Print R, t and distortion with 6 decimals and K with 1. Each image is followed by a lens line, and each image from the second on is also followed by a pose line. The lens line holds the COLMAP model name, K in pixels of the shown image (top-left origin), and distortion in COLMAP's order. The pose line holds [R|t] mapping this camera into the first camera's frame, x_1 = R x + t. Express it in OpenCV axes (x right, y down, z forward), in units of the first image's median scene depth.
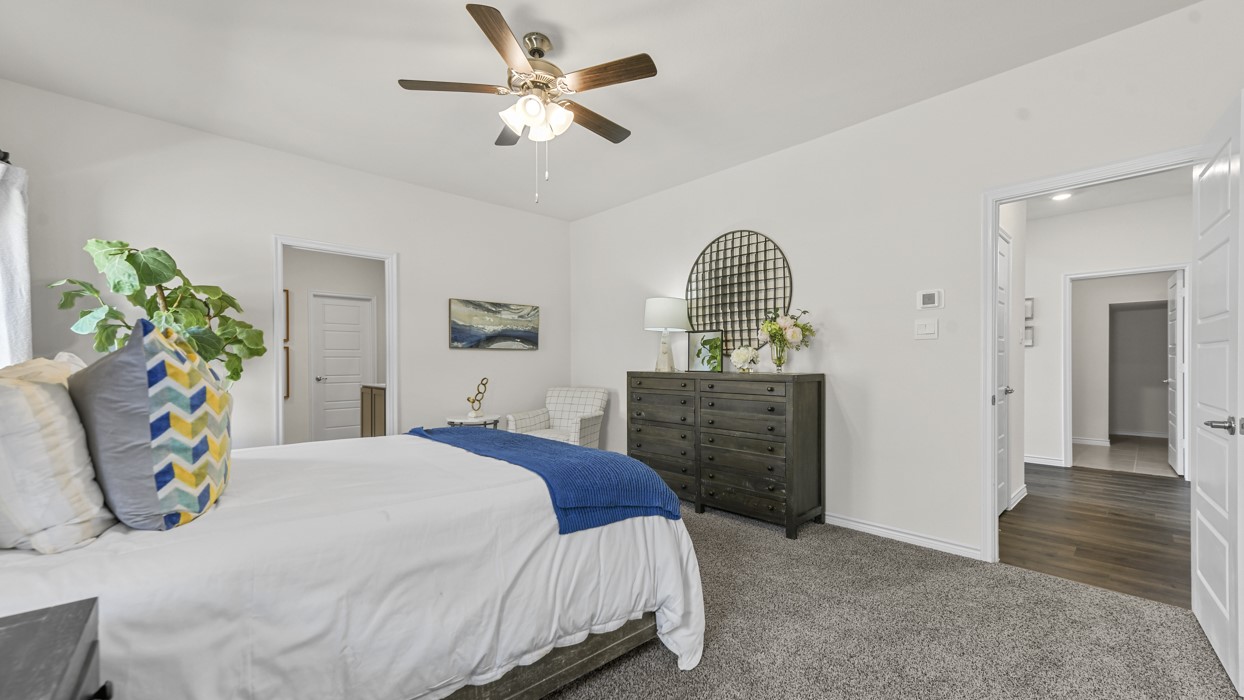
lens RADIAL K [[480.8, 0, 624.7], [0, 480.8, 370.3], [0, 0, 1]] dist [0.000701, 0.000016]
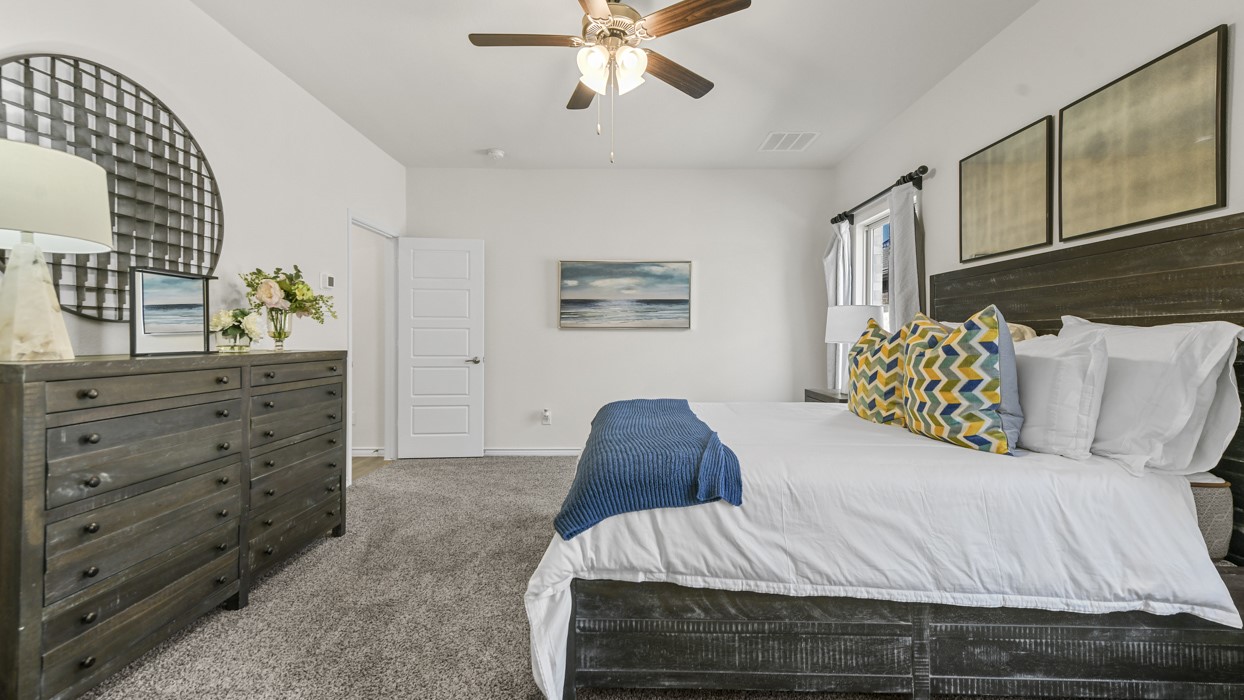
lens RADIAL K [[493.7, 0, 625.8], [0, 493.7, 340.8], [0, 0, 1]] dist [0.013620, -0.000200]
pose [[-0.733523, -0.005711, 0.679641, -0.555400], [0.008206, 0.999817, 0.017258, -0.016389], [-0.679615, 0.018236, -0.733342, 1.105599]]
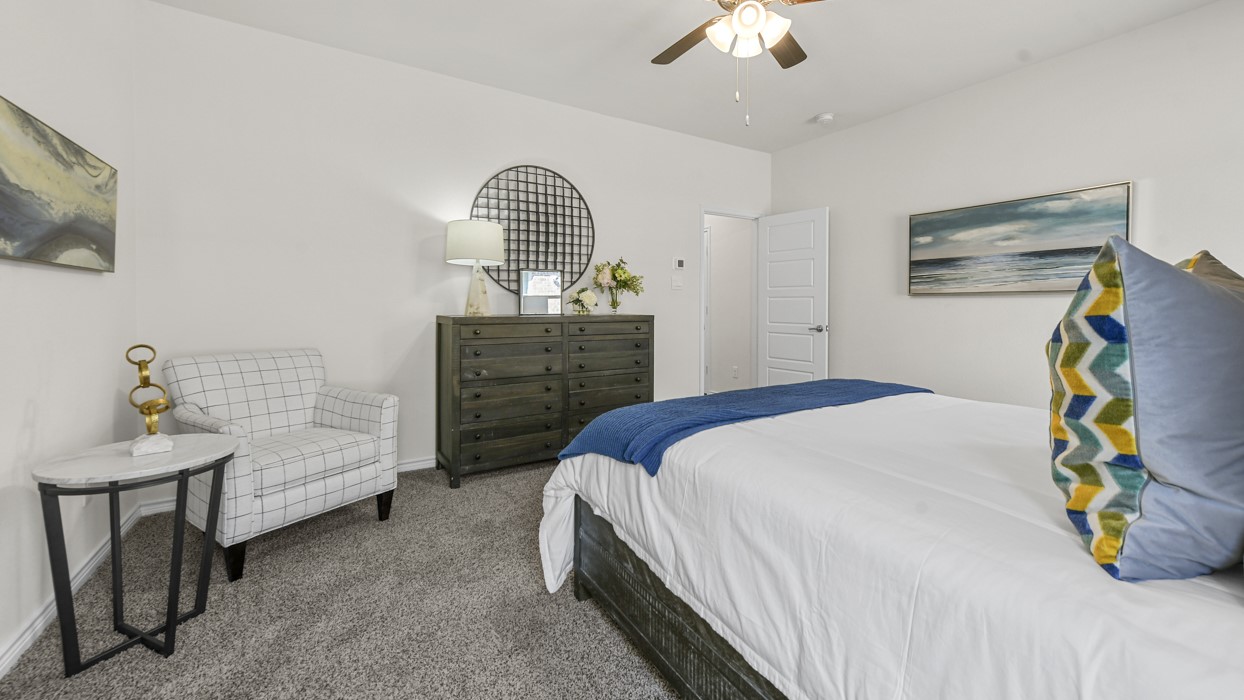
lens RADIAL K [[487.4, 0, 618.8], [0, 487.4, 310.3], [0, 0, 1]] dist [0.003378, 0.000151]
pose [[0.201560, -0.010487, 0.979420, -0.735642], [0.012440, 0.999889, 0.008146, -0.011520], [-0.979397, 0.010542, 0.201668, 0.697790]]
